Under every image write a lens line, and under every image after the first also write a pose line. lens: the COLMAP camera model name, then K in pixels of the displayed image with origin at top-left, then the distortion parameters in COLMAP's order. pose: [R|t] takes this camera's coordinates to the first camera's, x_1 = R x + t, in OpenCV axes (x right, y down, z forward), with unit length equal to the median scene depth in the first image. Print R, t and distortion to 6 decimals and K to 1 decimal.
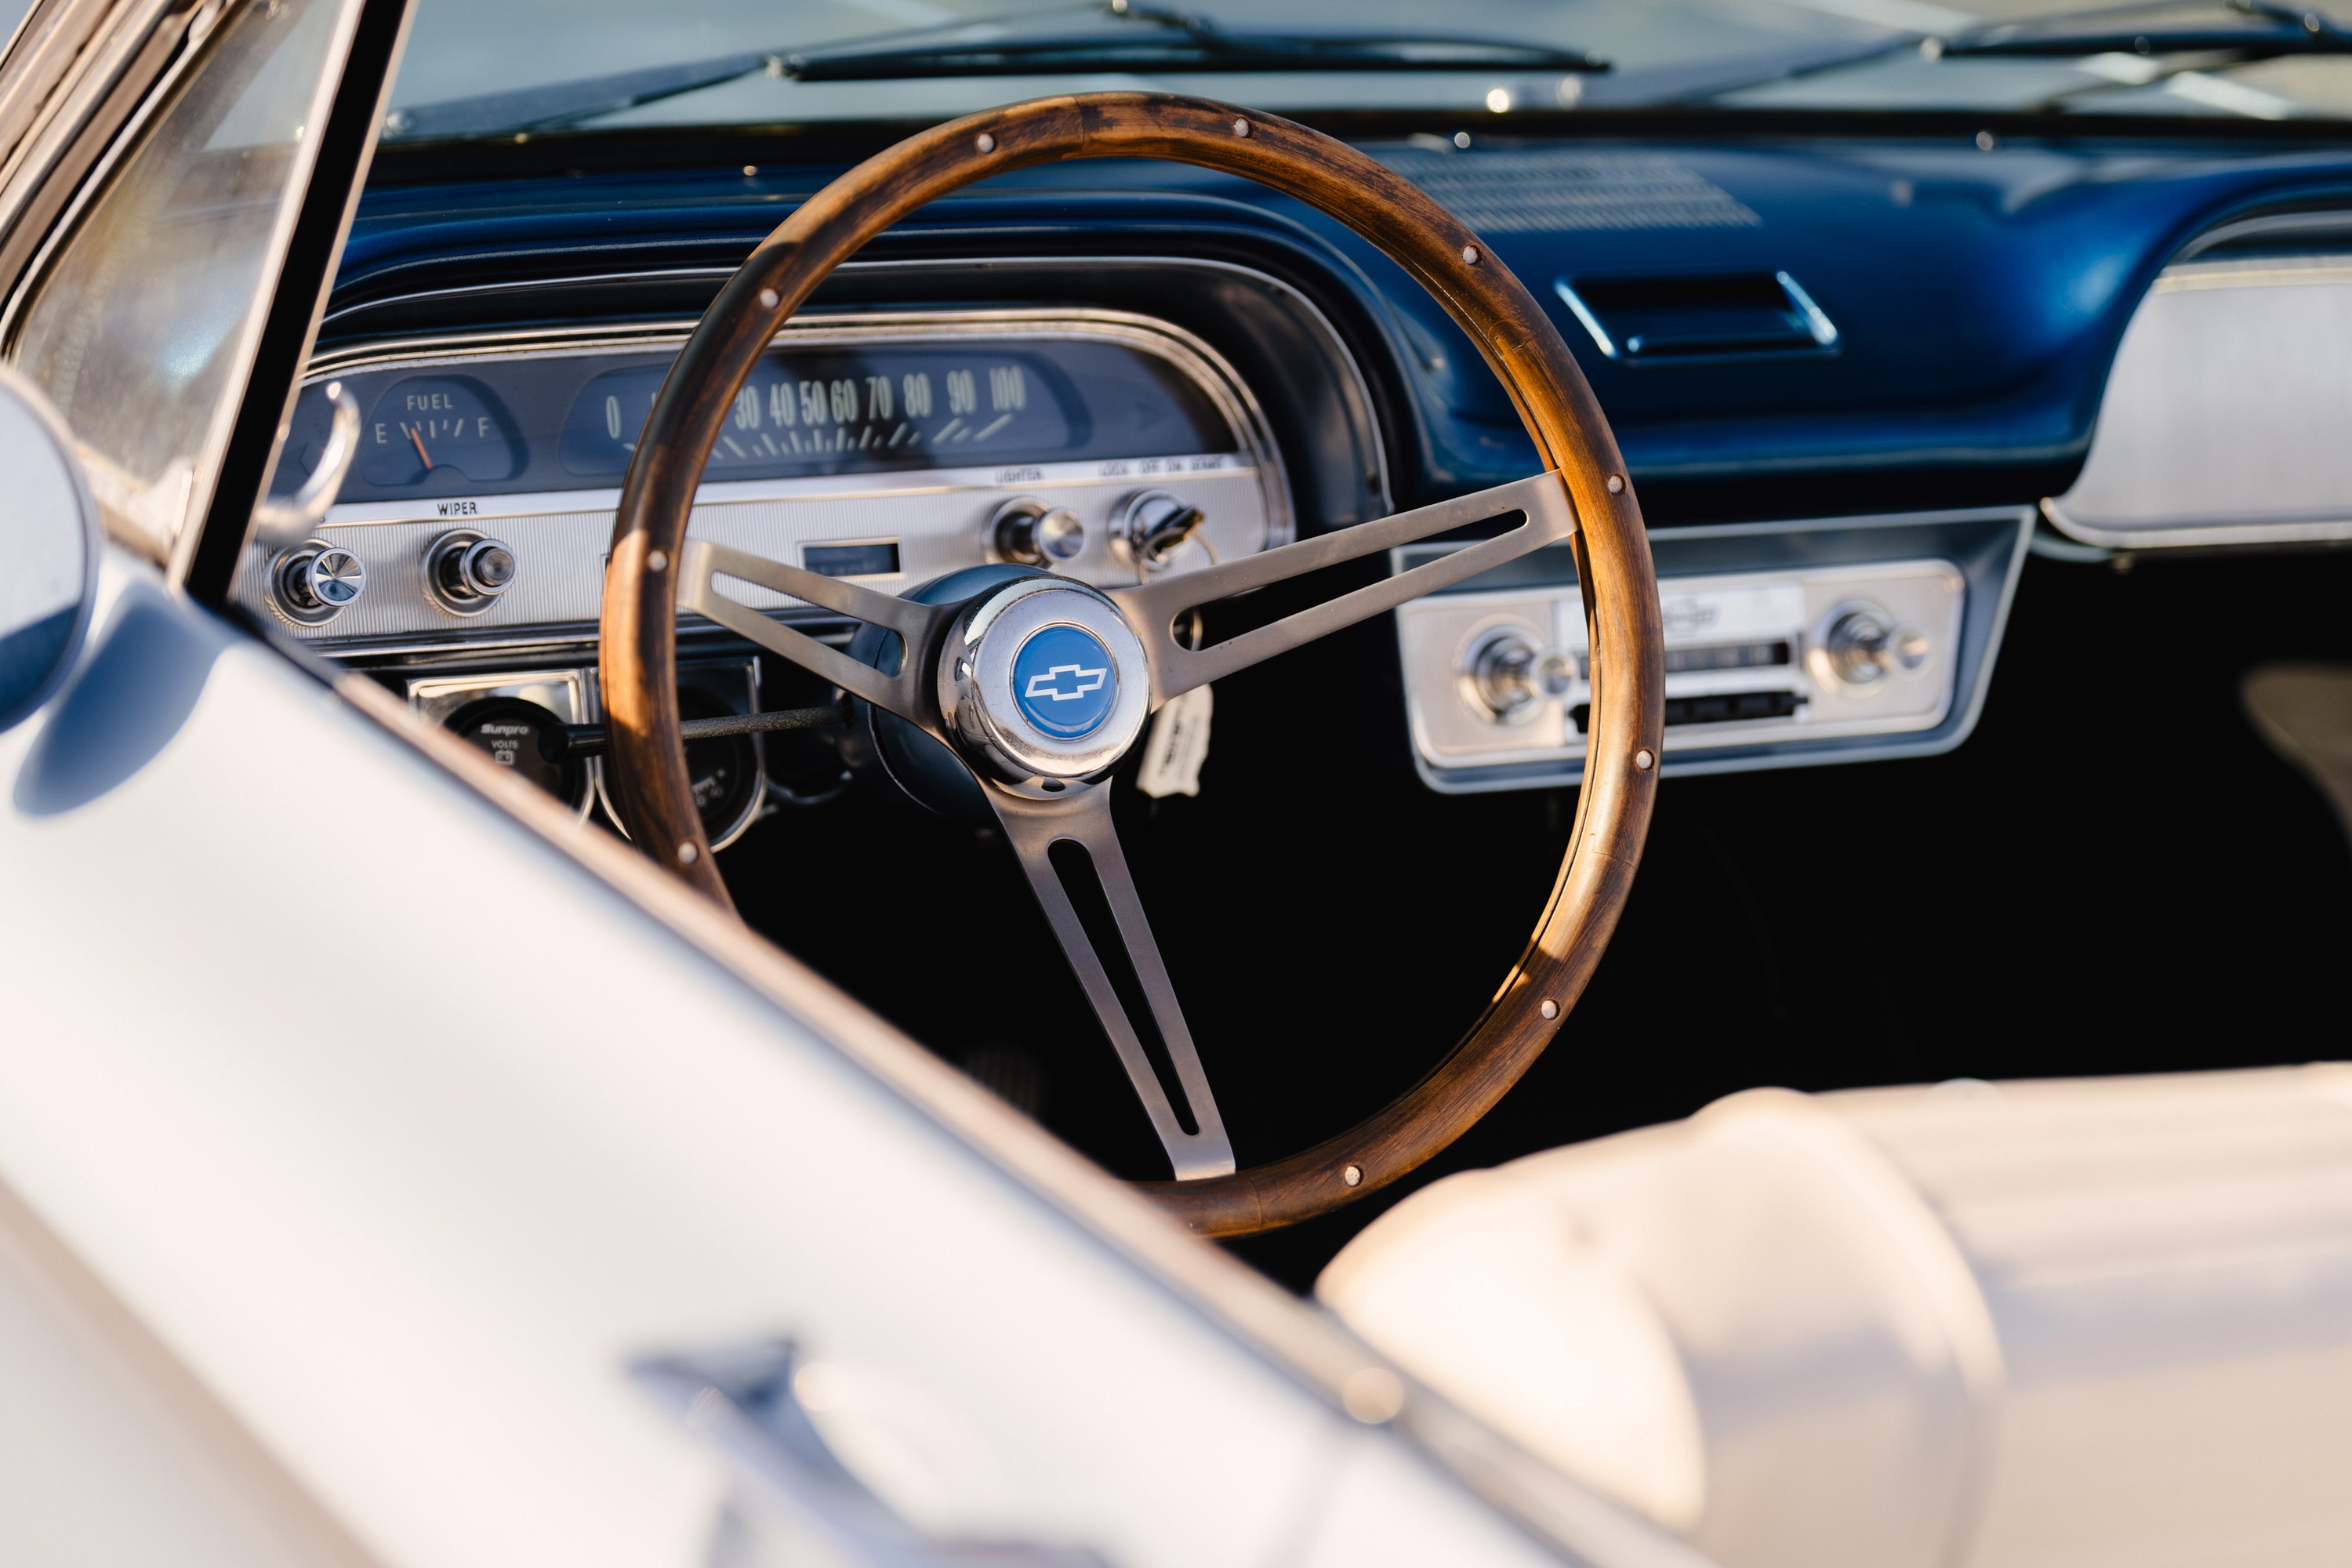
lens RADIAL K [[6747.6, 0, 1175.6], [0, 6747.6, 786.8], [0, 0, 1]] dist [0.043877, 0.000000]
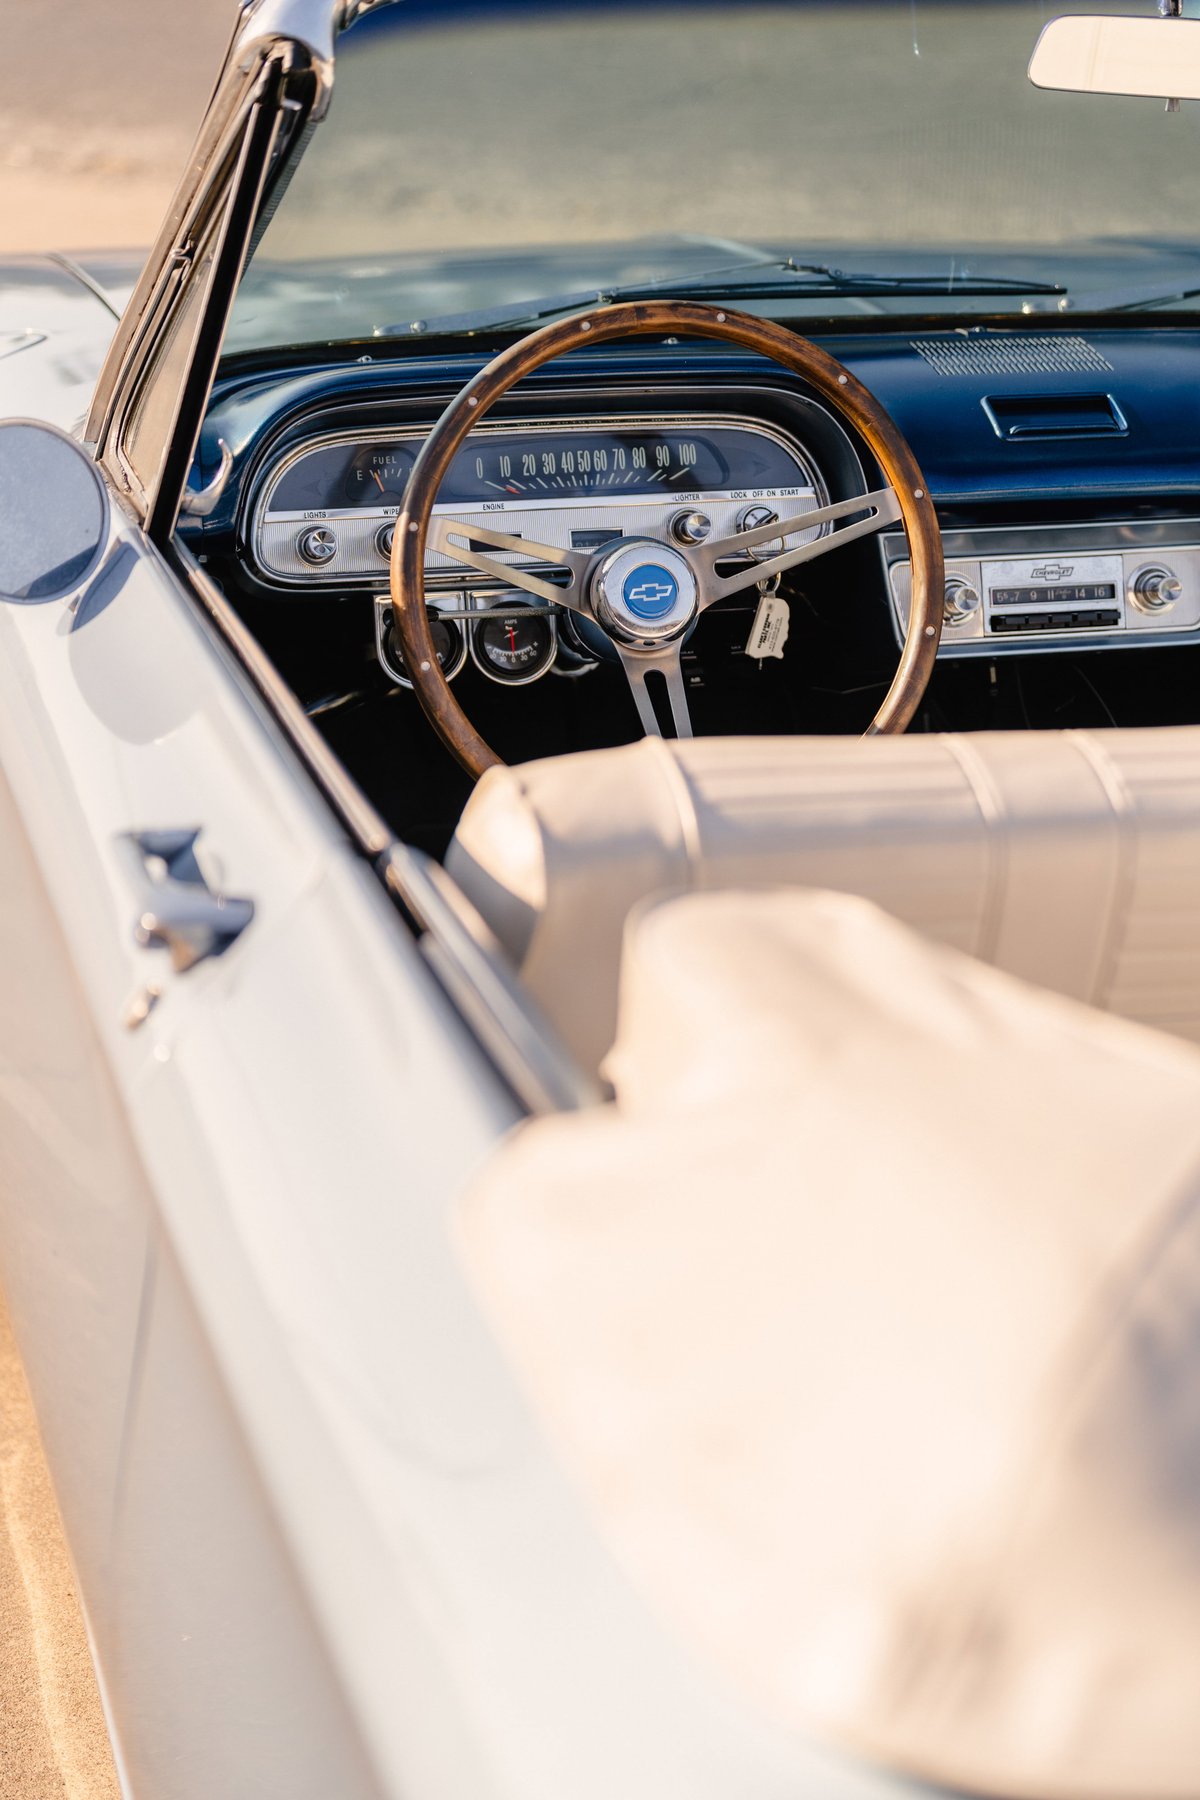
lens RADIAL K [[4181.7, 0, 600.0], [0, 4181.7, 892.2], [0, 0, 1]] dist [0.009261, 0.000000]
pose [[0.968228, 0.018020, -0.249419, 0.284330], [-0.011838, 0.999585, 0.026266, 0.041939], [0.249789, -0.022478, 0.968039, -0.229441]]
